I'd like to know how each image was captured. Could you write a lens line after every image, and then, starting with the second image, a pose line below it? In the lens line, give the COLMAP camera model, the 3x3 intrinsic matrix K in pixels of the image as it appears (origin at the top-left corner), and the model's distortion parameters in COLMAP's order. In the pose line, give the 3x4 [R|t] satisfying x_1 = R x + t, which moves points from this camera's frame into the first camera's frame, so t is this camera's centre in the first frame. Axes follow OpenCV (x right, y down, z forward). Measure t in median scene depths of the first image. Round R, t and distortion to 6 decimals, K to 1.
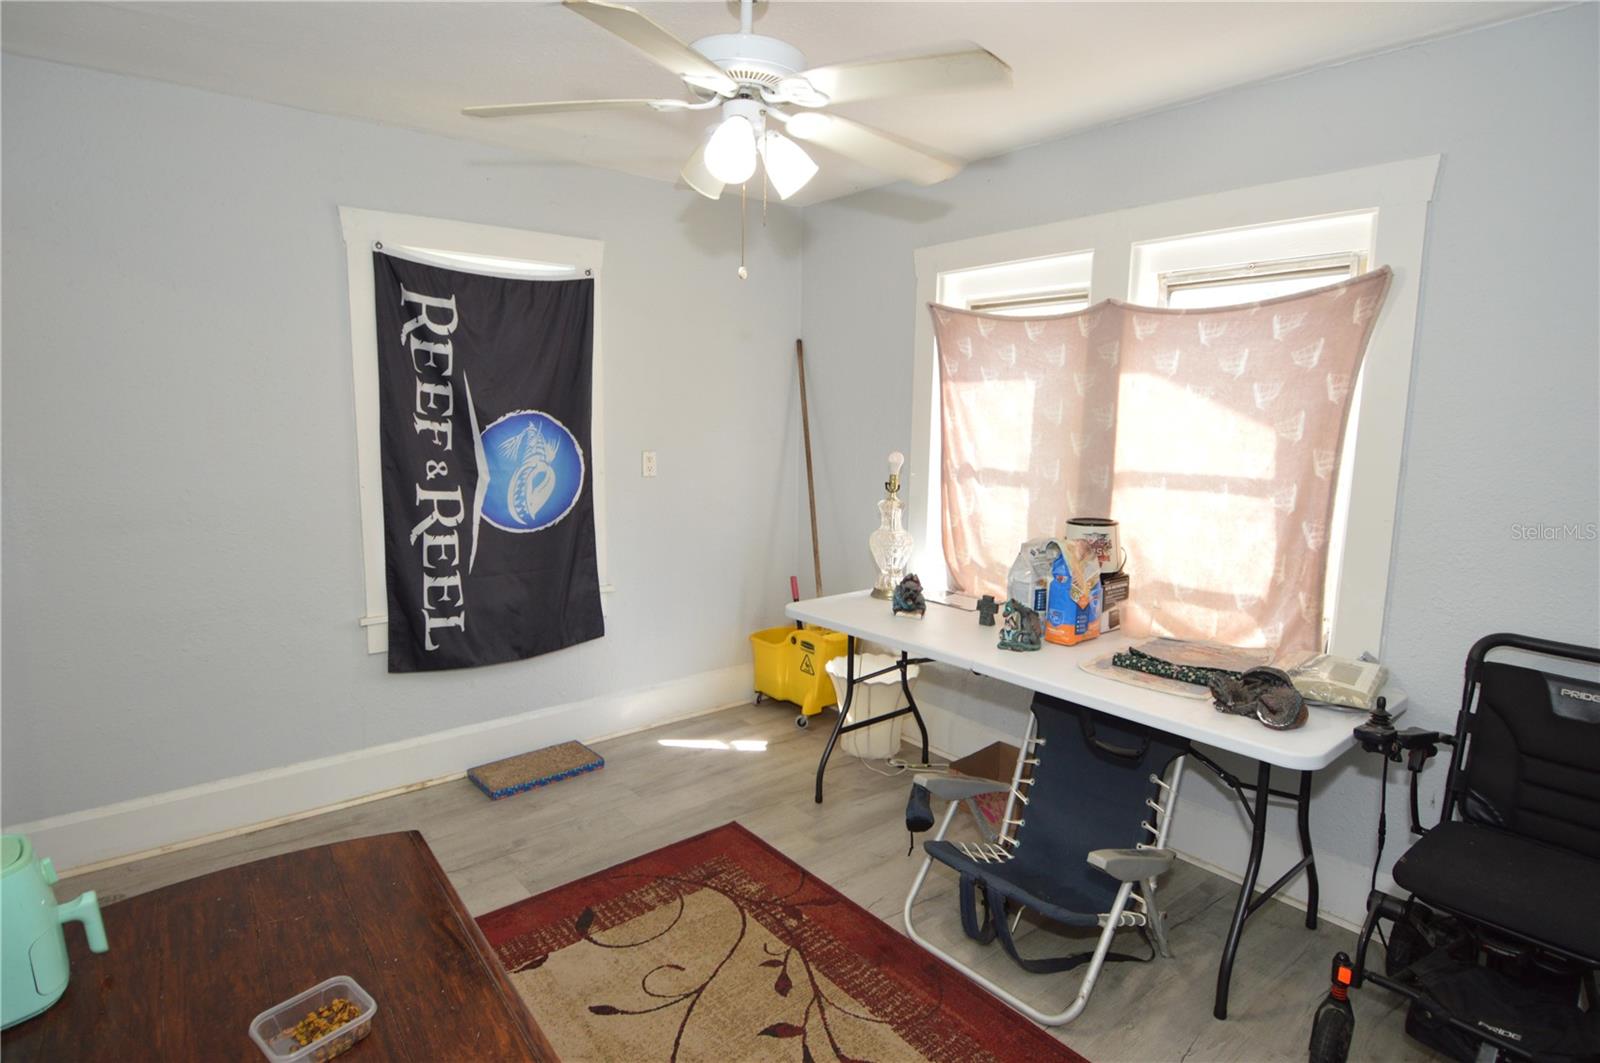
lens RADIAL K [[872.5, 0, 791.7], [0, 872.5, 523.2], [0, 0, 1]] dist [0.029165, -0.039194]
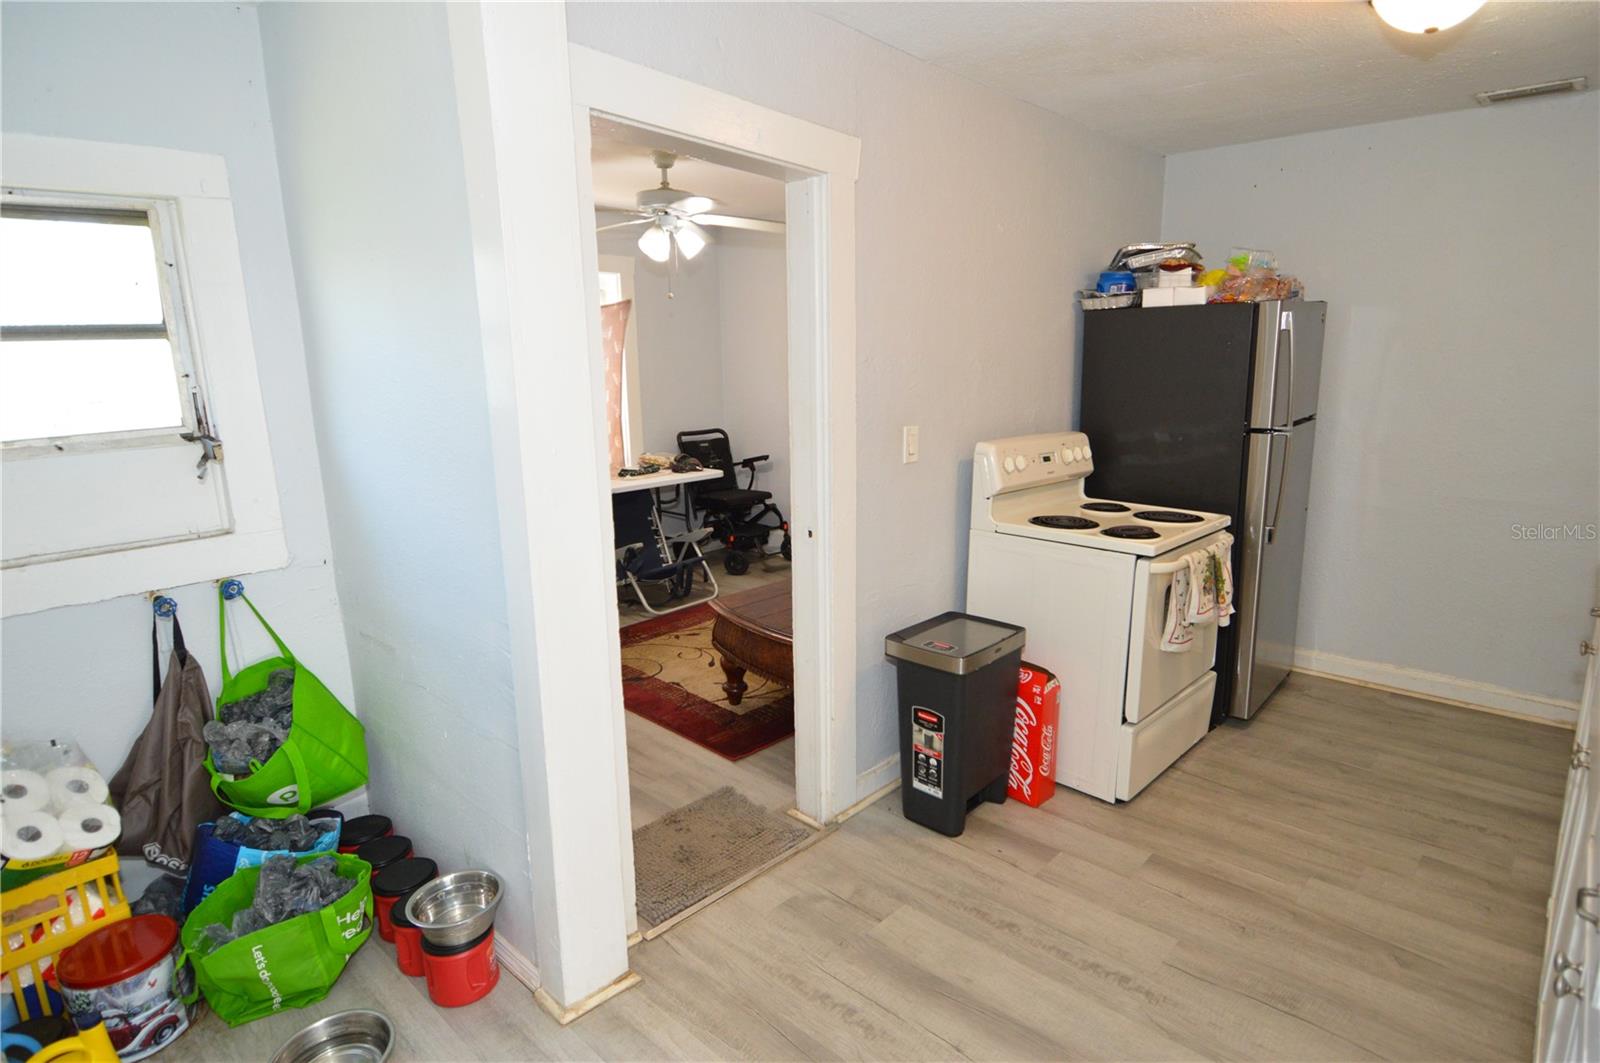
lens RADIAL K [[847.0, 0, 801.6], [0, 847.0, 523.1], [0, 0, 1]] dist [0.030624, -0.038582]
pose [[-0.153500, -0.207212, 0.966178, -1.495230], [0.134865, 0.964224, 0.228219, -0.126580], [-0.978902, 0.165335, -0.120063, 0.715713]]
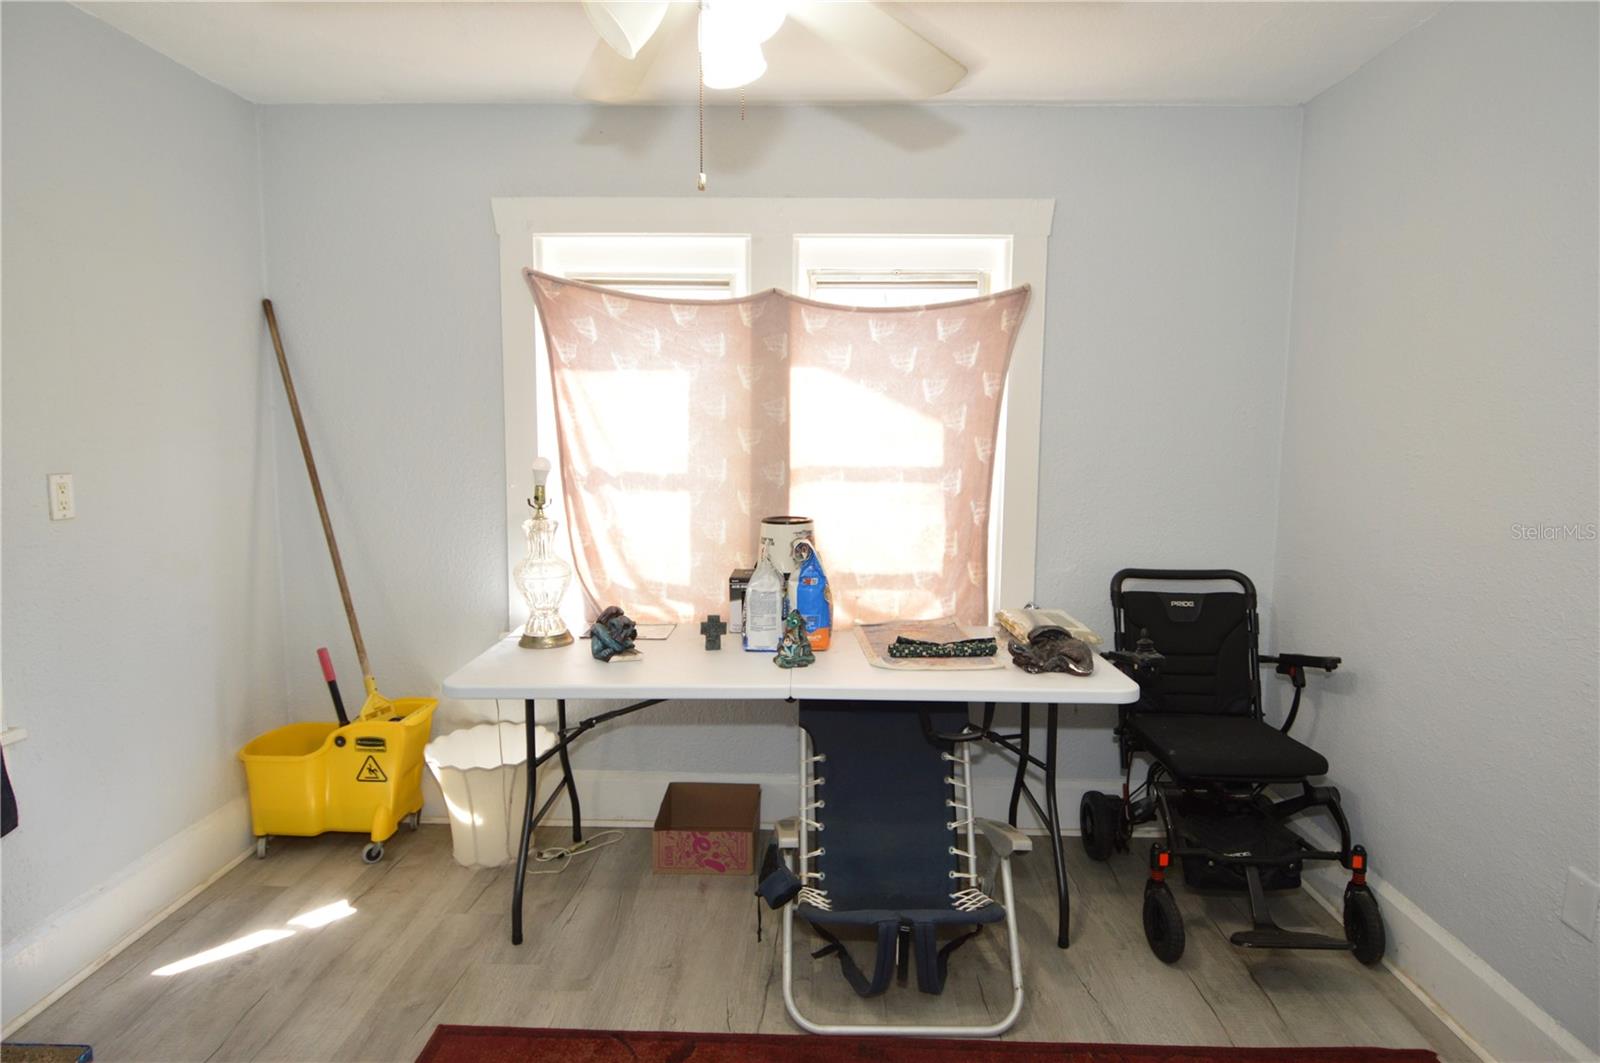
lens RADIAL K [[895.4, 0, 799.4], [0, 895.4, 524.4], [0, 0, 1]] dist [0.034729, -0.047411]
pose [[0.635740, -0.090156, 0.766621, -0.398299], [0.102051, 0.994255, 0.032297, -0.027166], [-0.765128, 0.057702, 0.641288, 0.359660]]
